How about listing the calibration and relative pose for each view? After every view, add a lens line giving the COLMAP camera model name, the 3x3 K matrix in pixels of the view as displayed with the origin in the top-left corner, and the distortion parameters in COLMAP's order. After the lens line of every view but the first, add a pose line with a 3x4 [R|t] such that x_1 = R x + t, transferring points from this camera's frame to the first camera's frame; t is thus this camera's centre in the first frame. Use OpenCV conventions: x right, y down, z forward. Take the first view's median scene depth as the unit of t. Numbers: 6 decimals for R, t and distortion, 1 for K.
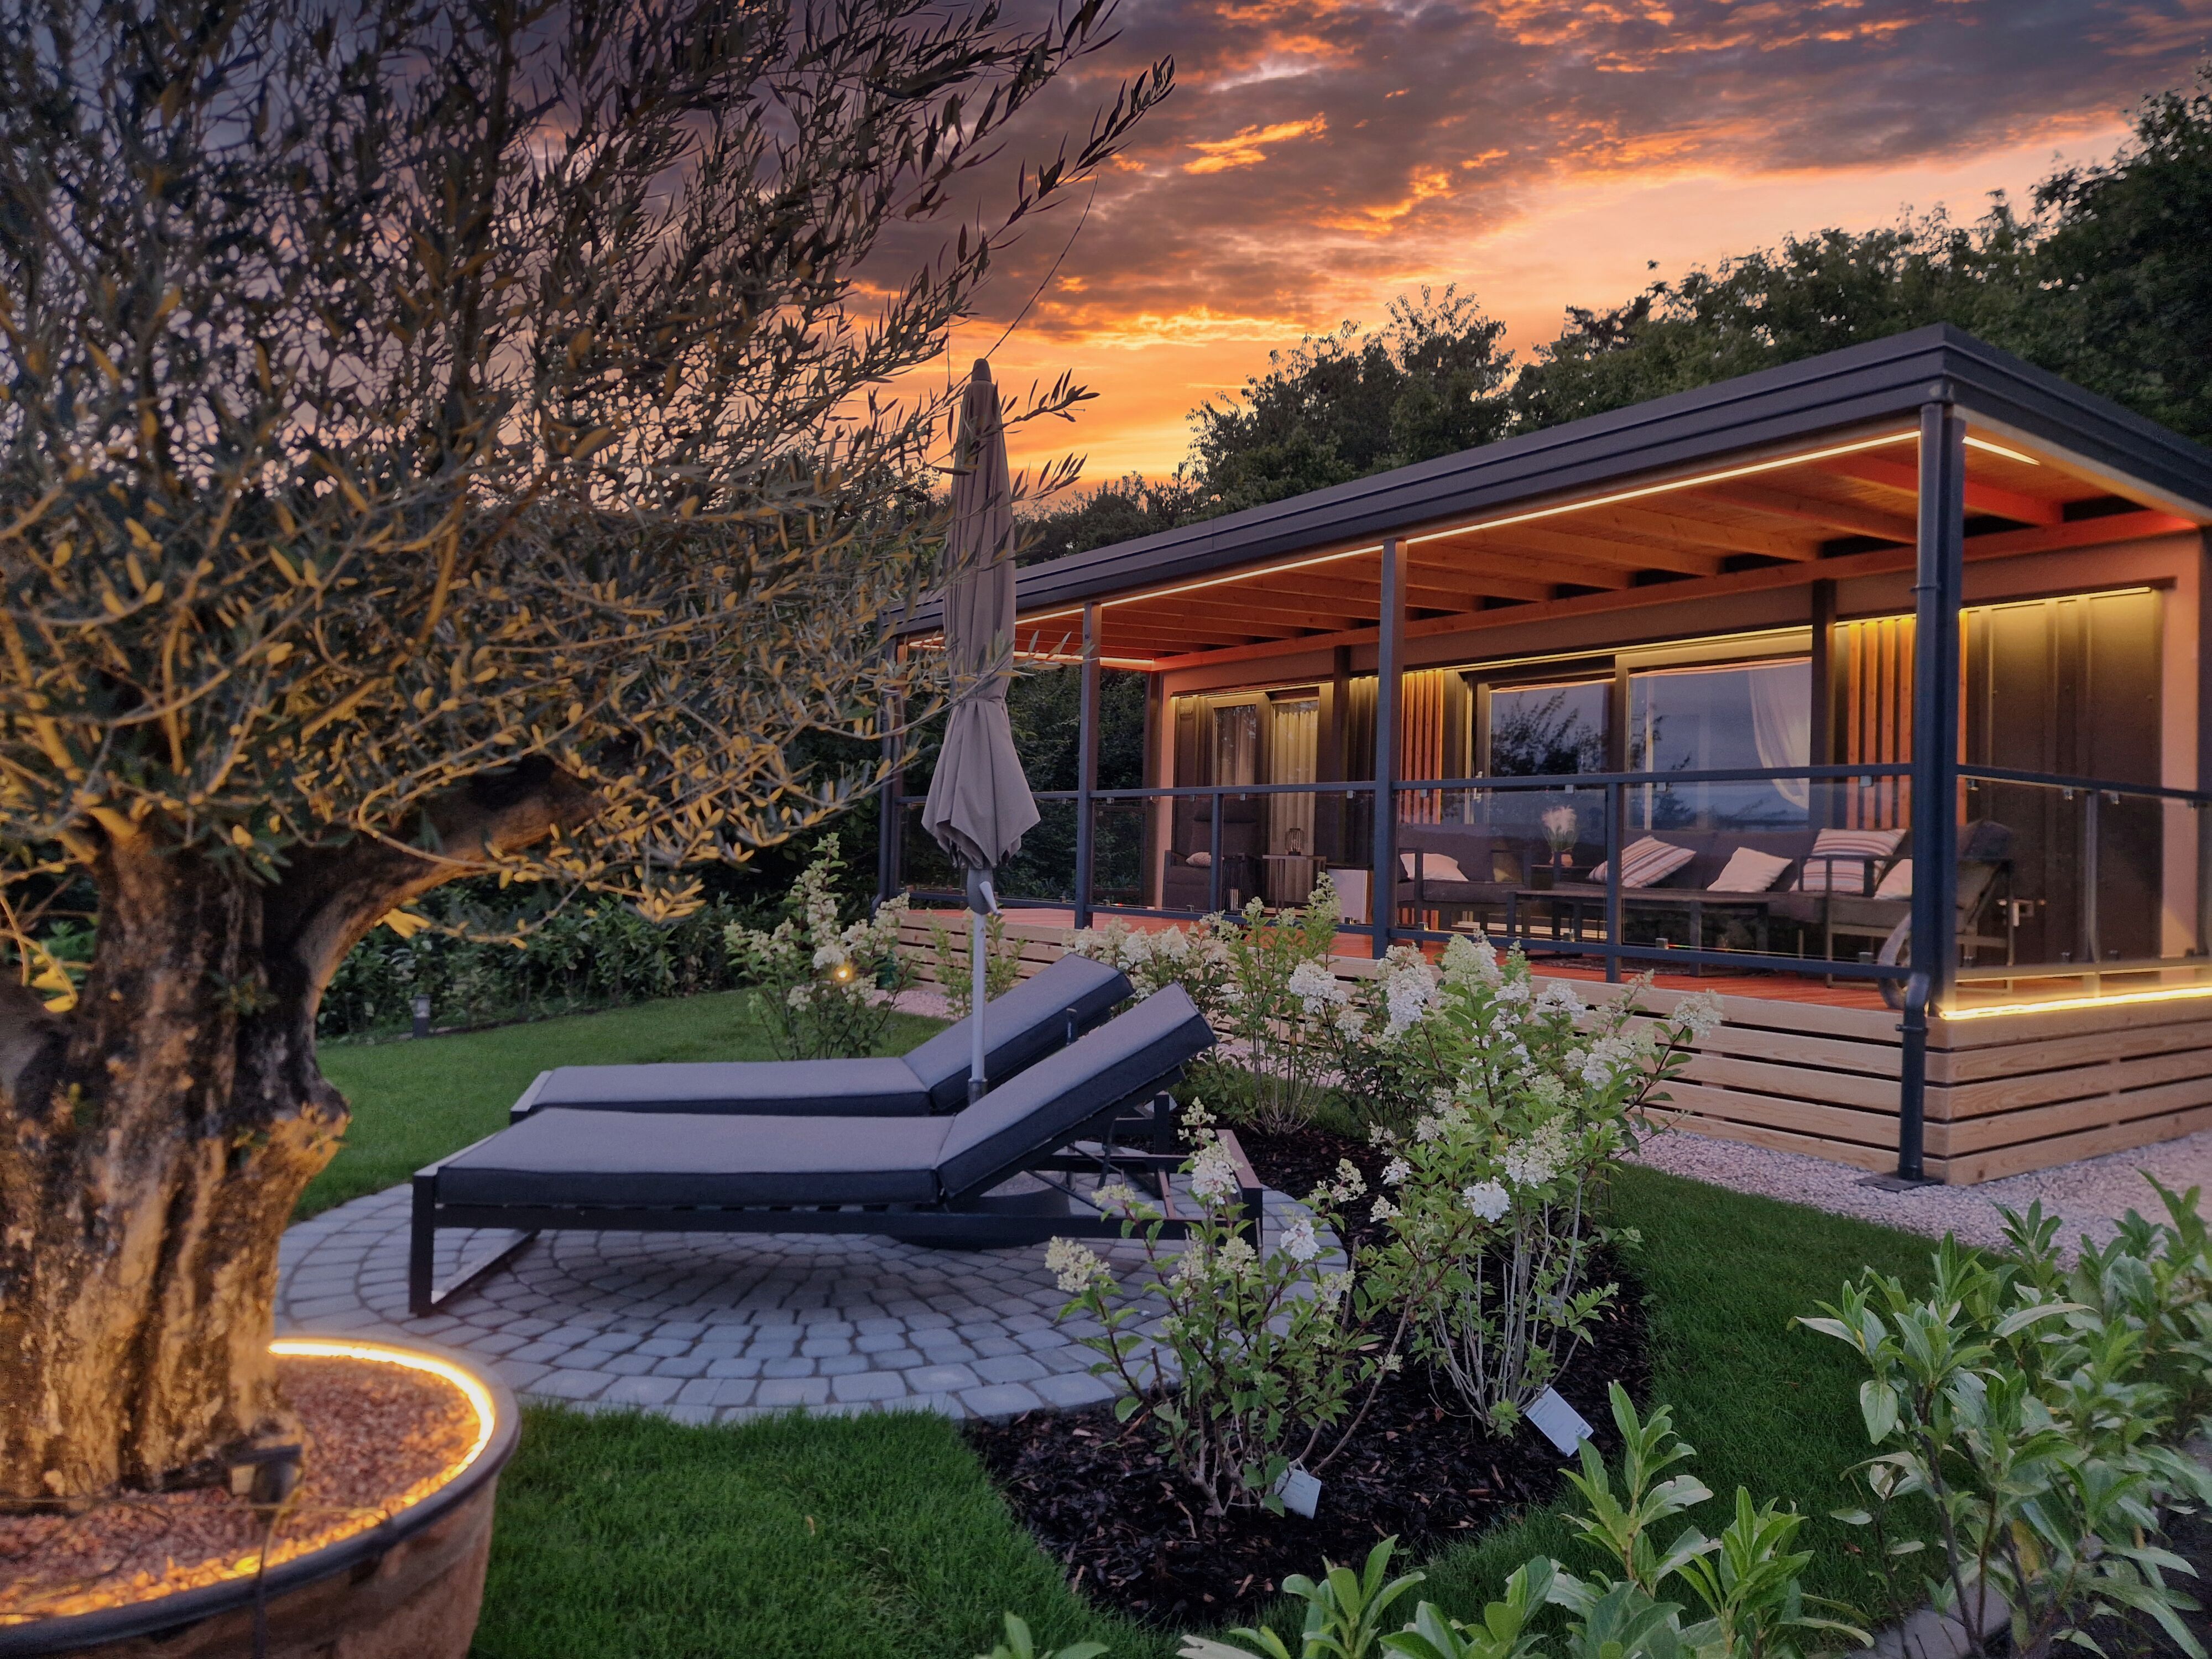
lens RADIAL K [[1490.3, 0, 1097.9], [0, 1490.3, 807.6], [0, 0, 1]] dist [0.098440, -0.075990]
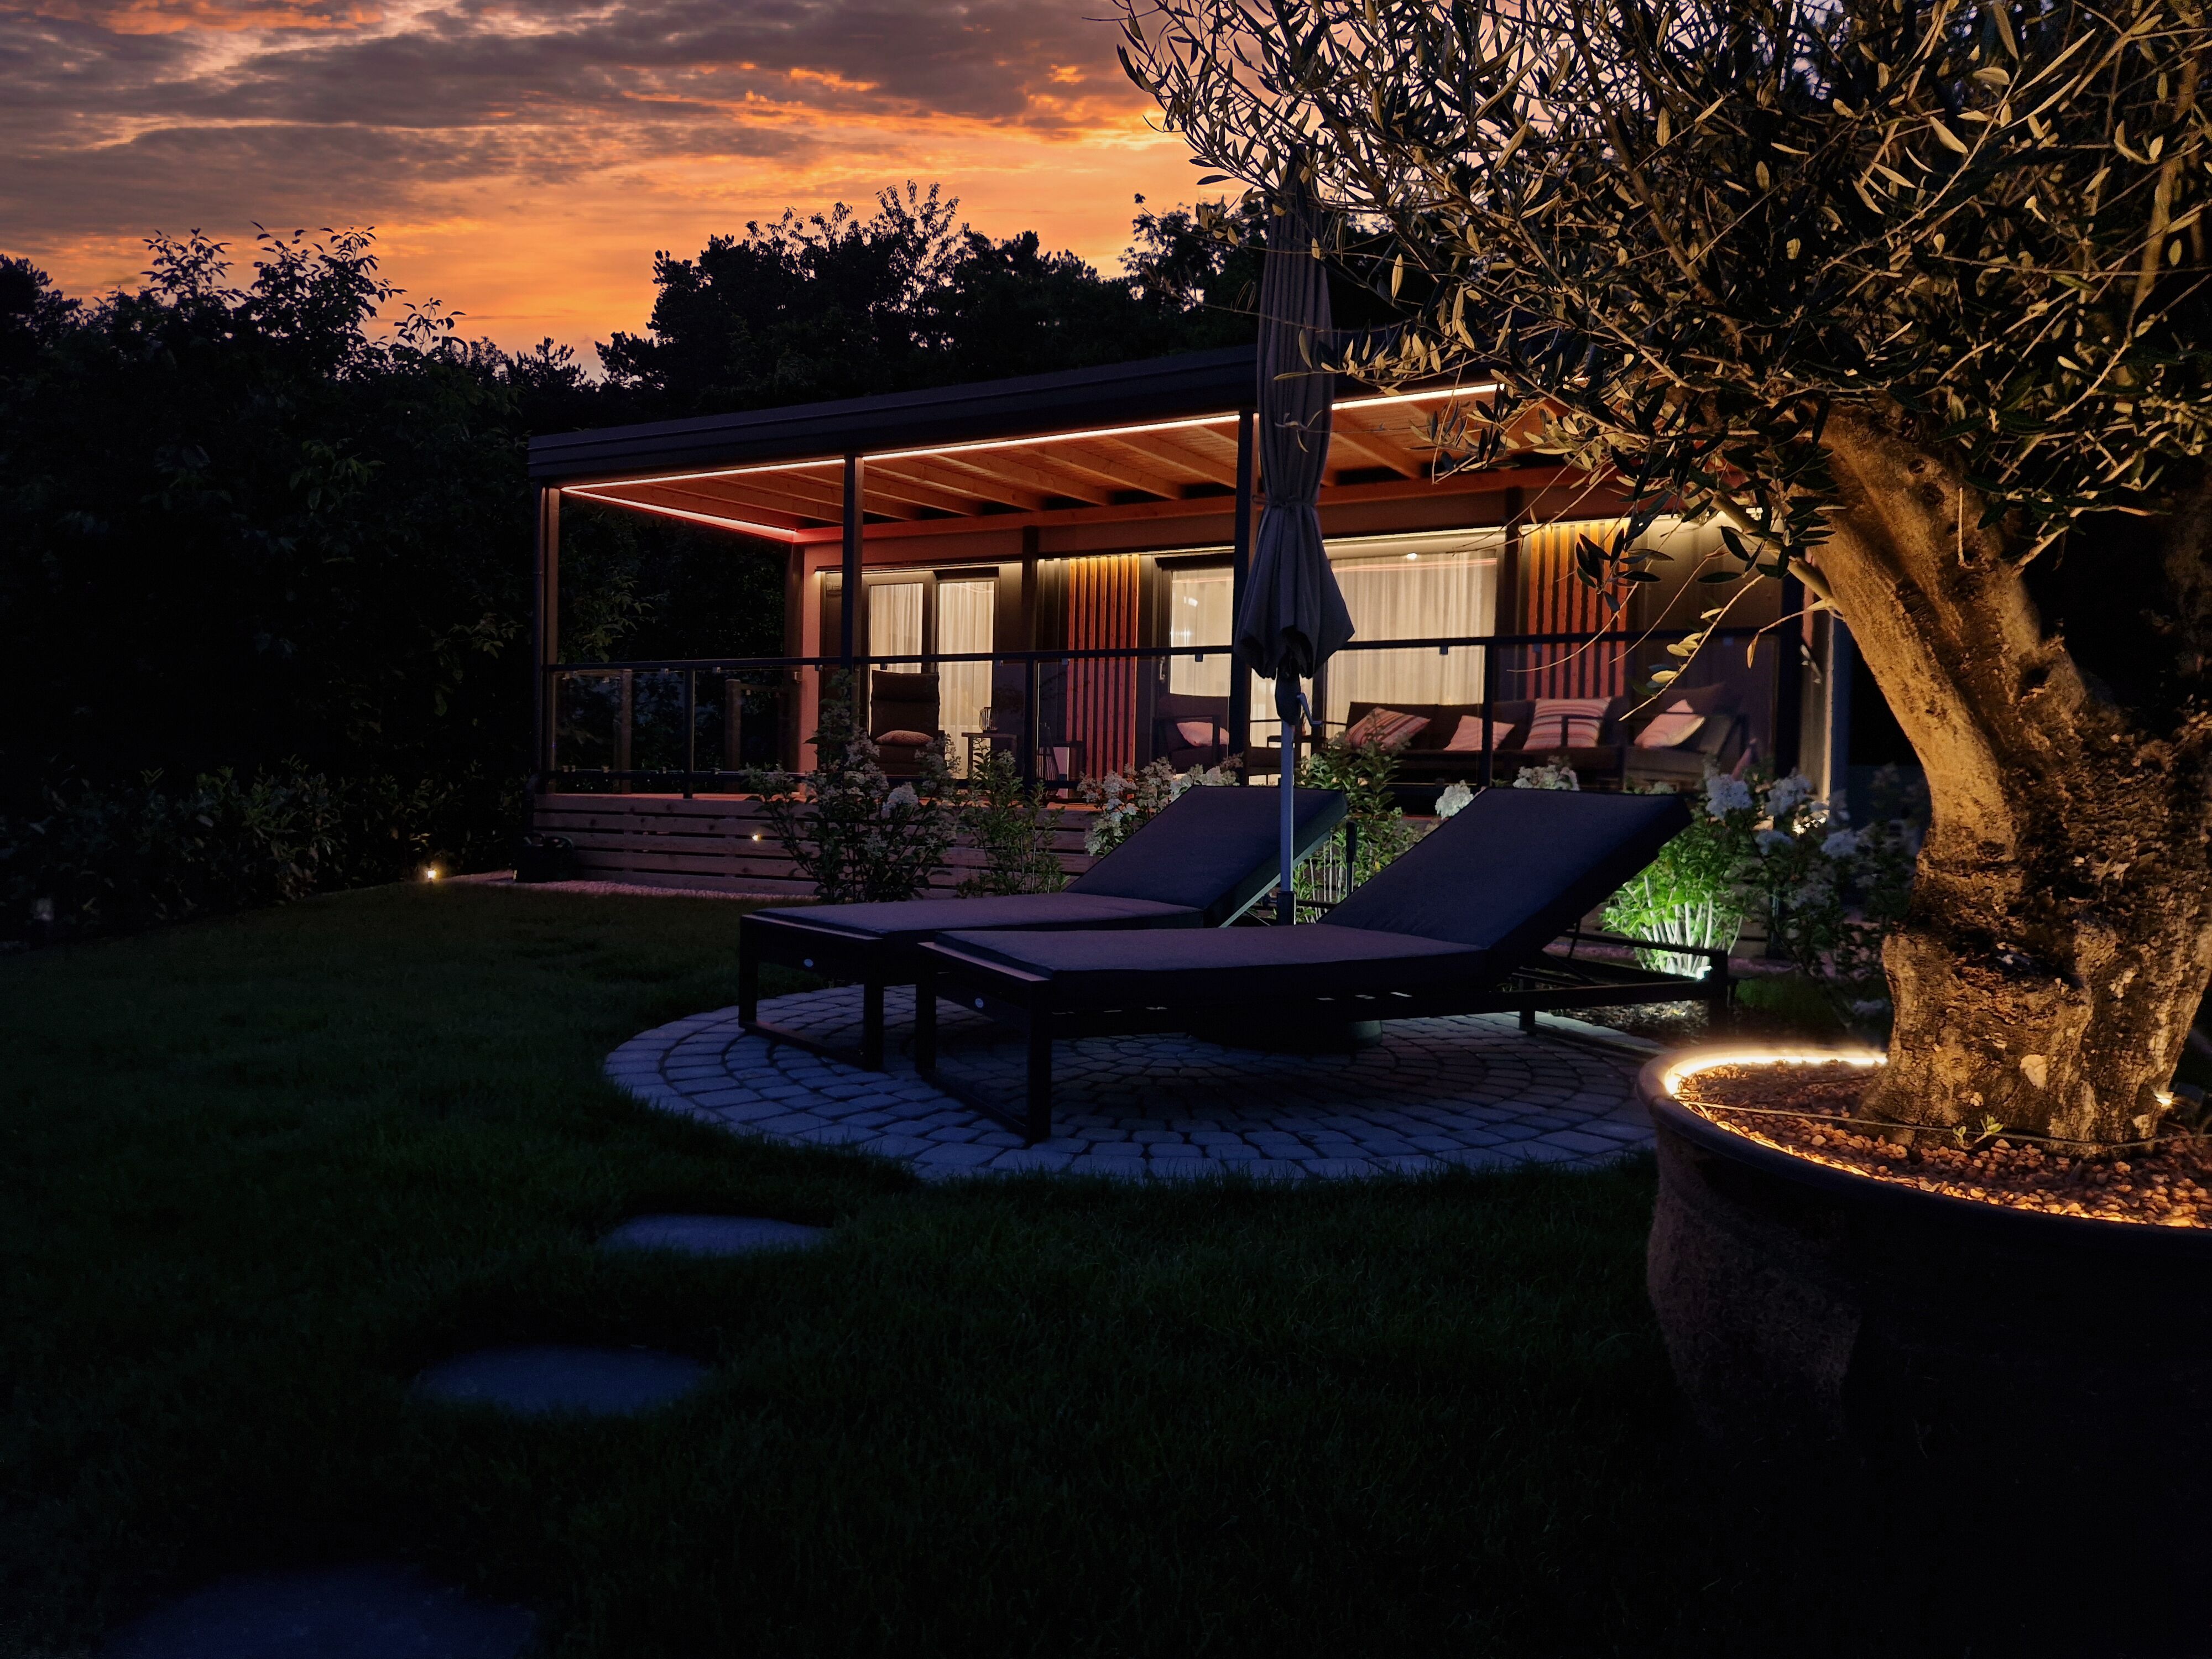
lens RADIAL K [[1490.3, 0, 1097.9], [0, 1490.3, 807.6], [0, 0, 1]] dist [0.098440, -0.075990]
pose [[0.900847, -0.015428, 0.433863, -0.846692], [-0.008233, 0.998582, 0.052603, 0.100649], [-0.434059, -0.050959, 0.899442, 0.221805]]
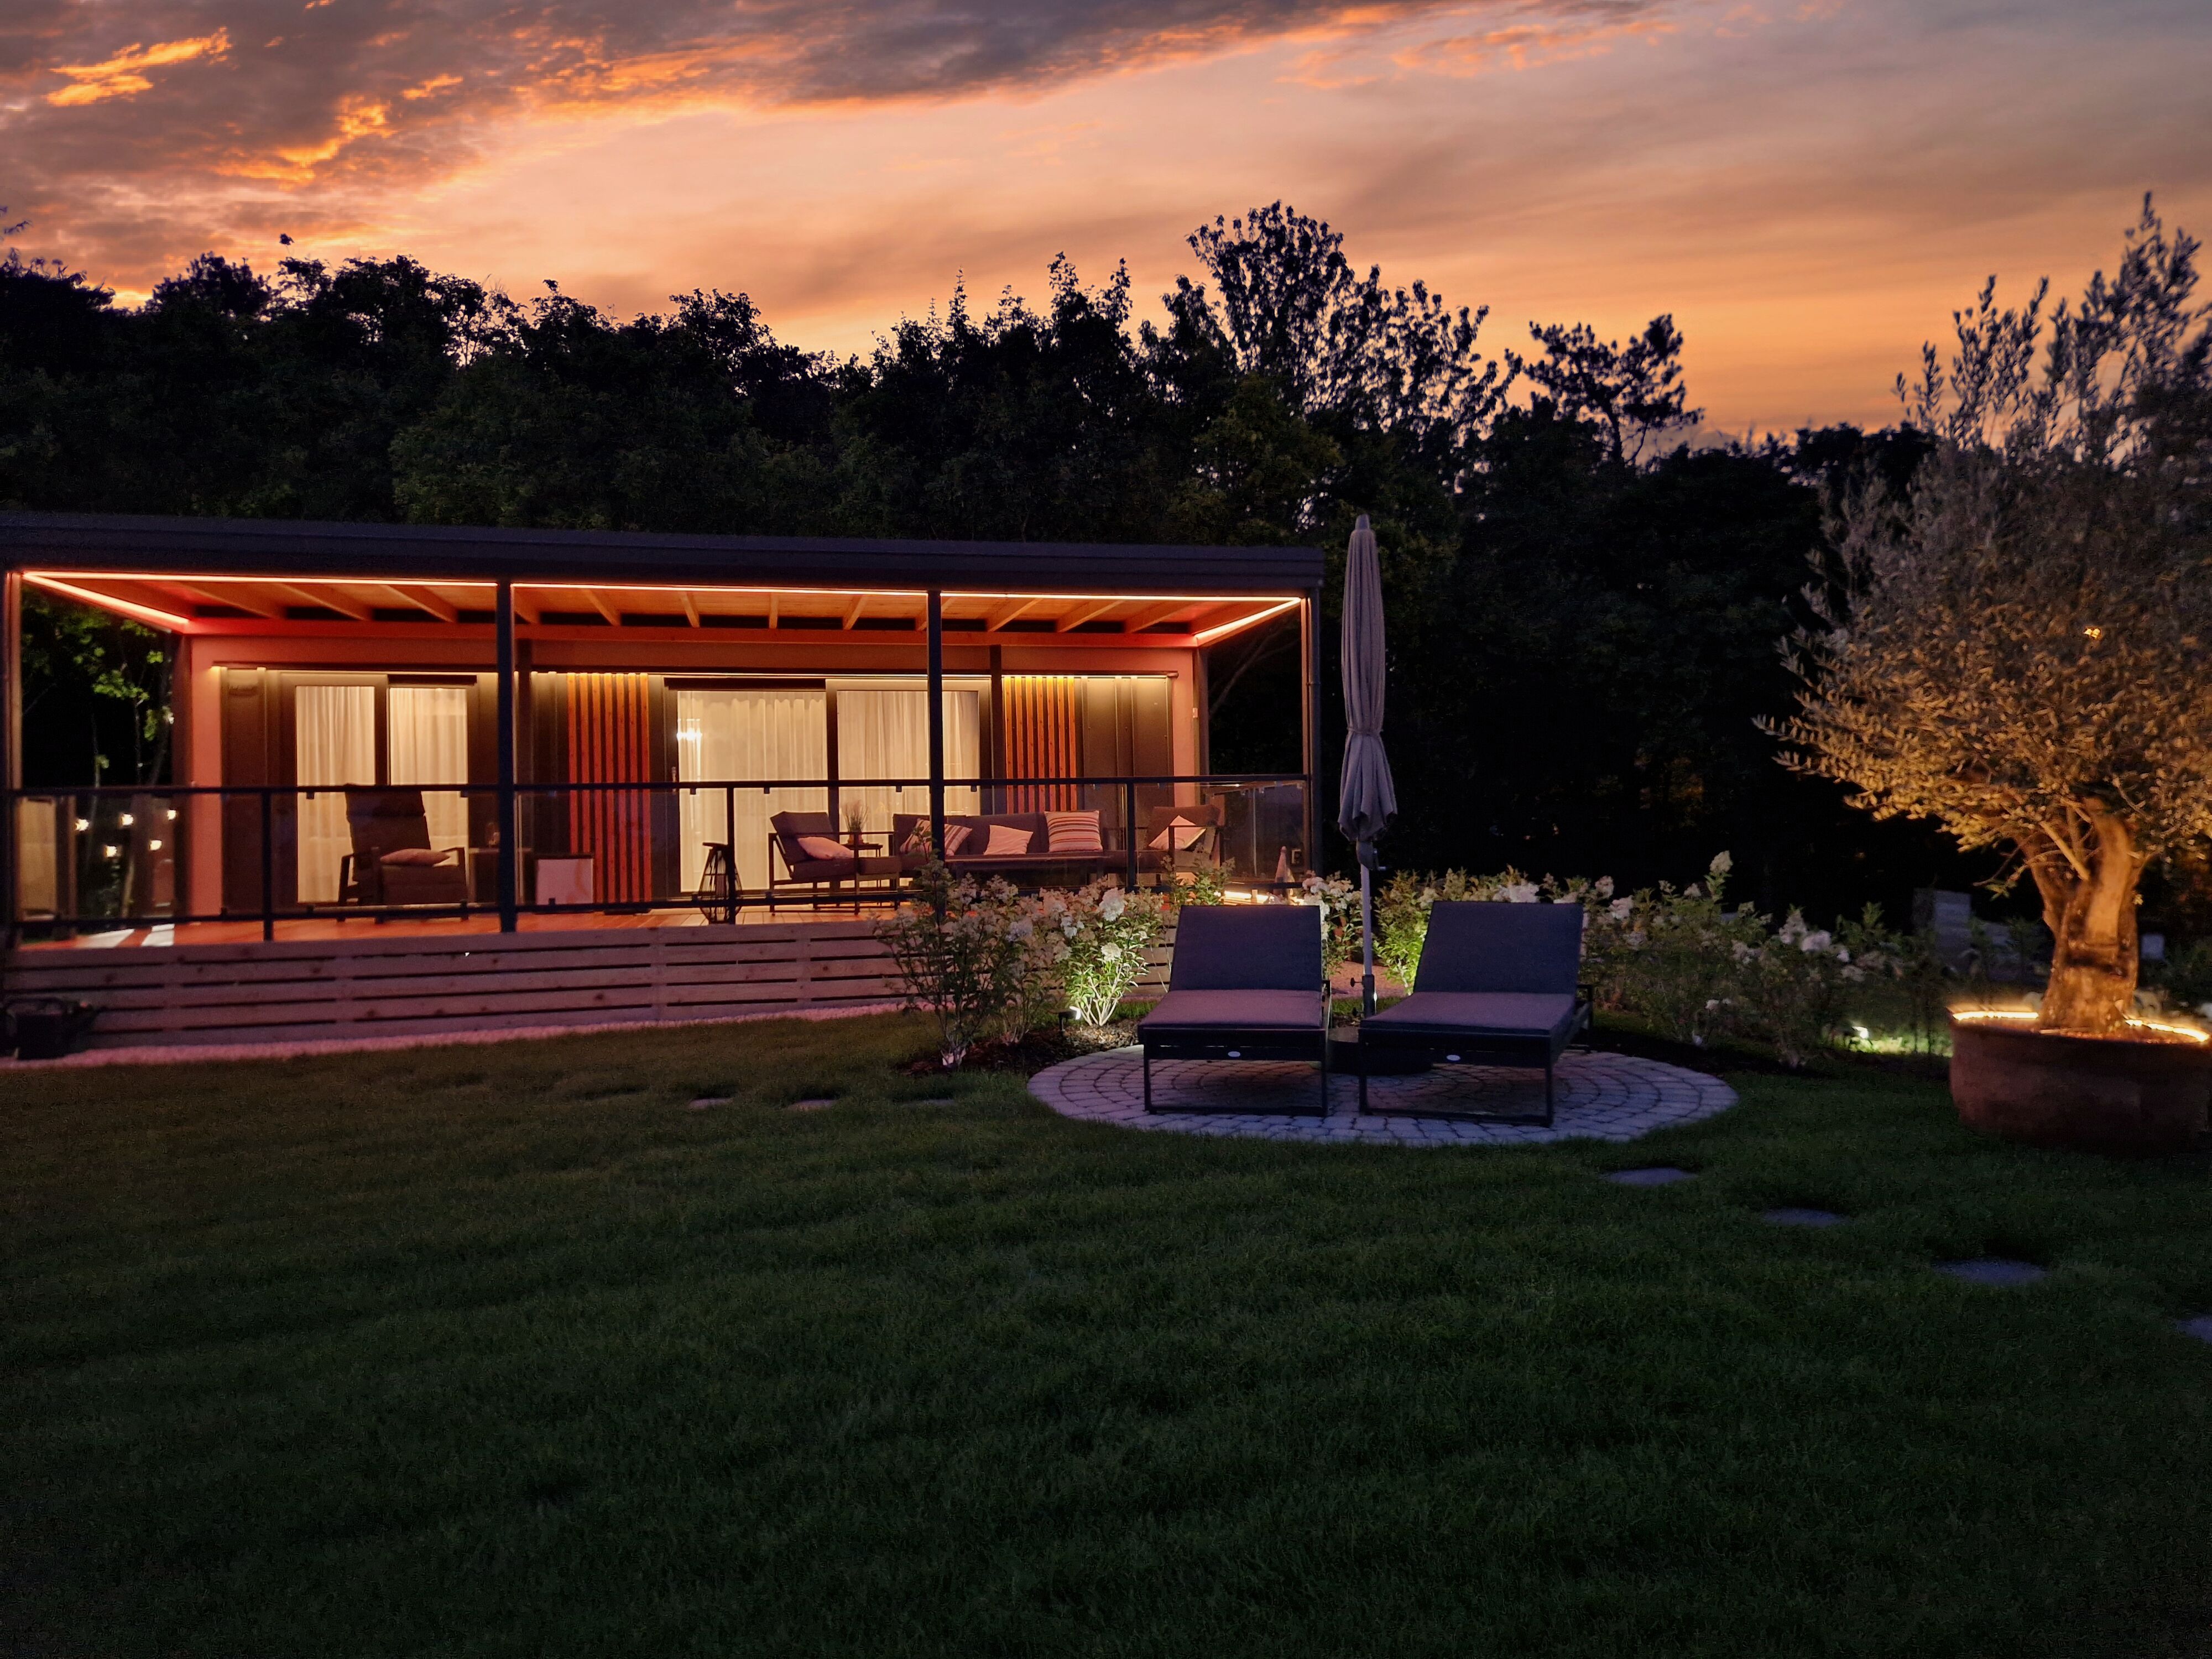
lens RADIAL K [[1490.3, 0, 1097.9], [0, 1490.3, 807.6], [0, 0, 1]] dist [0.098440, -0.075990]
pose [[0.377936, -0.013283, 0.925736, -2.270176], [0.002220, 0.999907, 0.013440, -0.025497], [-0.925829, -0.003025, 0.377931, 0.922510]]
